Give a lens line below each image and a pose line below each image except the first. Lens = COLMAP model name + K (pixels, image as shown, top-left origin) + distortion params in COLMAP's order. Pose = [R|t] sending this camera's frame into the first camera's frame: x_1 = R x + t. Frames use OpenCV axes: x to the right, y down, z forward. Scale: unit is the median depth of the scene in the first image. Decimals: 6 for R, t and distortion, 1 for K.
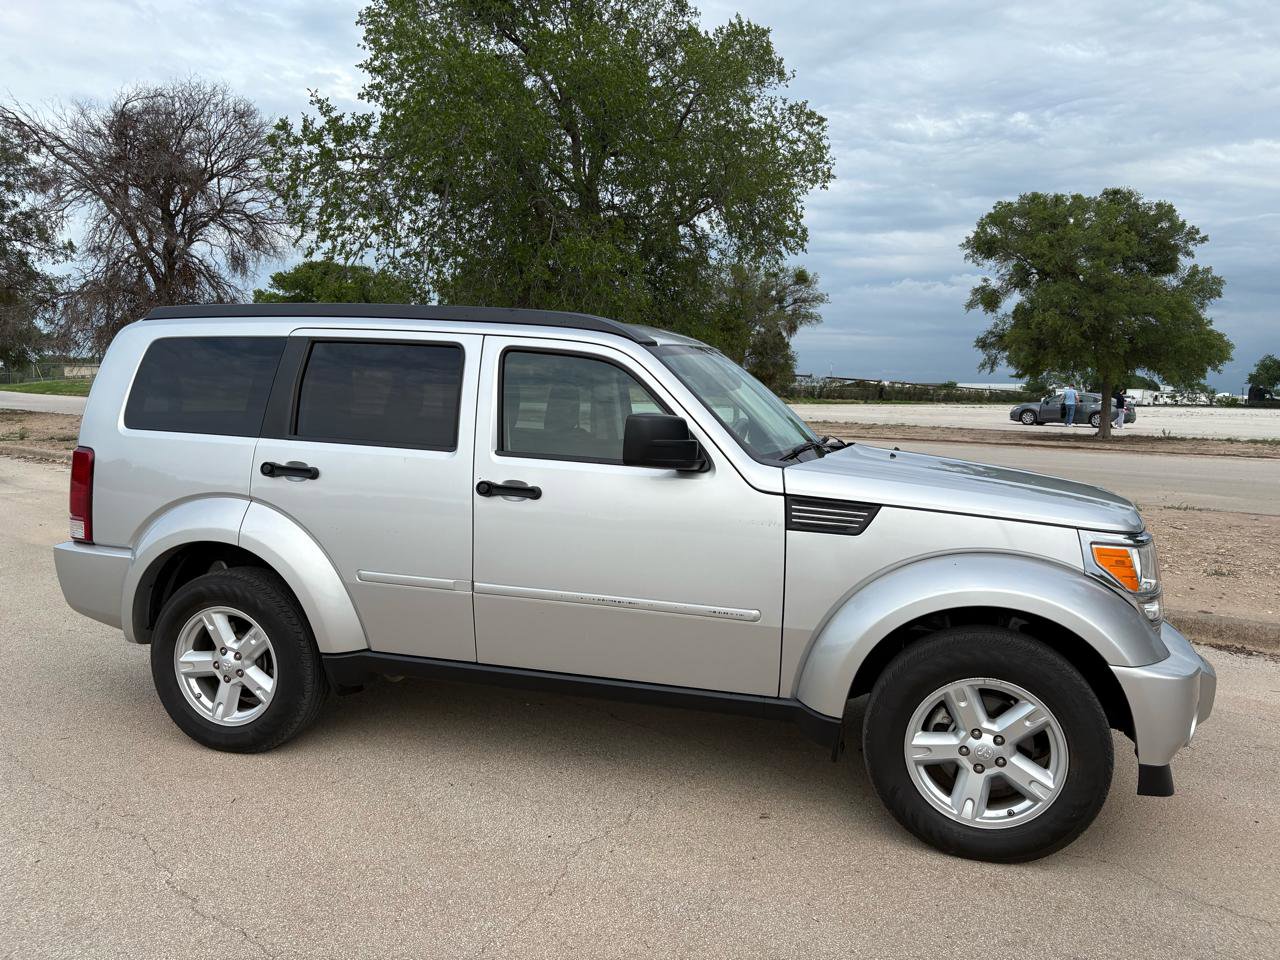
lens RADIAL K [[971.3, 0, 637.8], [0, 971.3, 476.0], [0, 0, 1]] dist [0.032972, -0.033858]
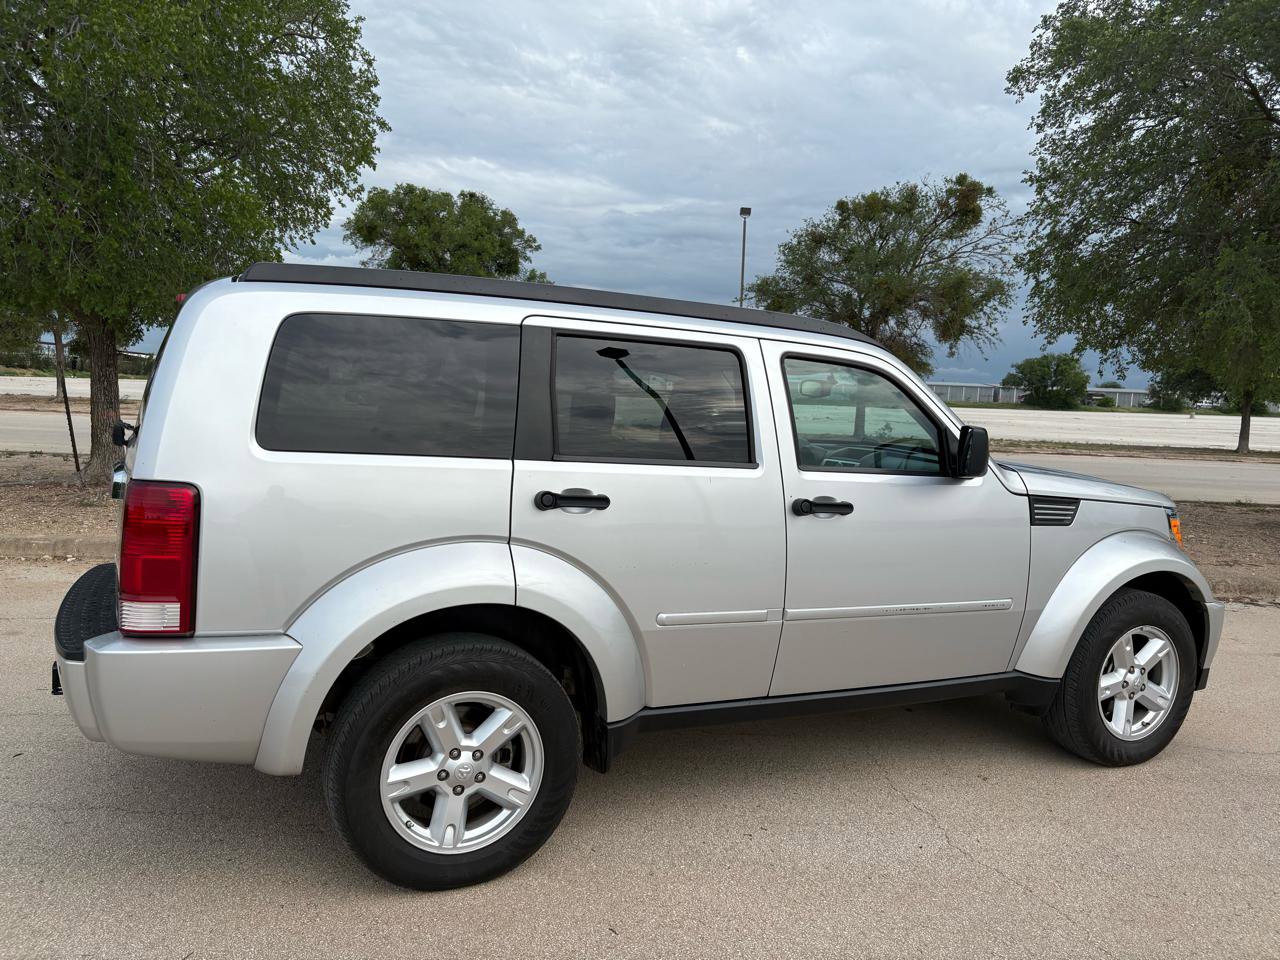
lens RADIAL K [[971.3, 0, 636.0], [0, 971.3, 478.5], [0, 0, 1]] dist [0.032972, -0.033858]
pose [[0.747820, -0.048301, 0.662142, -0.816692], [0.031371, 0.998807, 0.037429, -0.049637], [-0.663160, -0.007218, 0.748443, 0.376694]]
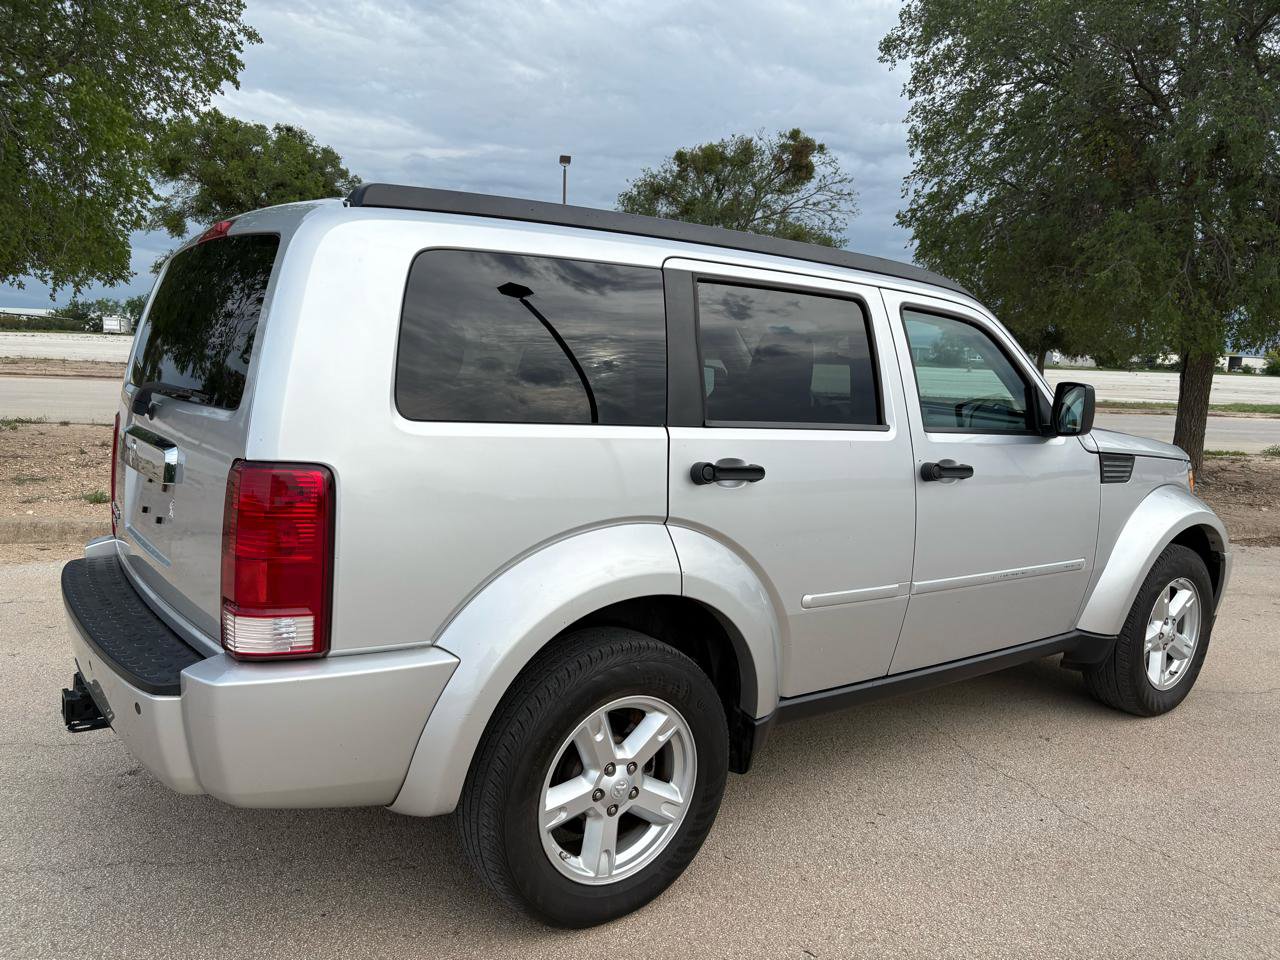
lens RADIAL K [[971.3, 0, 636.1], [0, 971.3, 480.1], [0, 0, 1]] dist [0.032972, -0.033858]
pose [[0.605984, -0.098037, 0.789413, -0.914243], [0.038716, 0.994835, 0.093828, -0.064829], [-0.794534, -0.026296, 0.606650, 0.627726]]
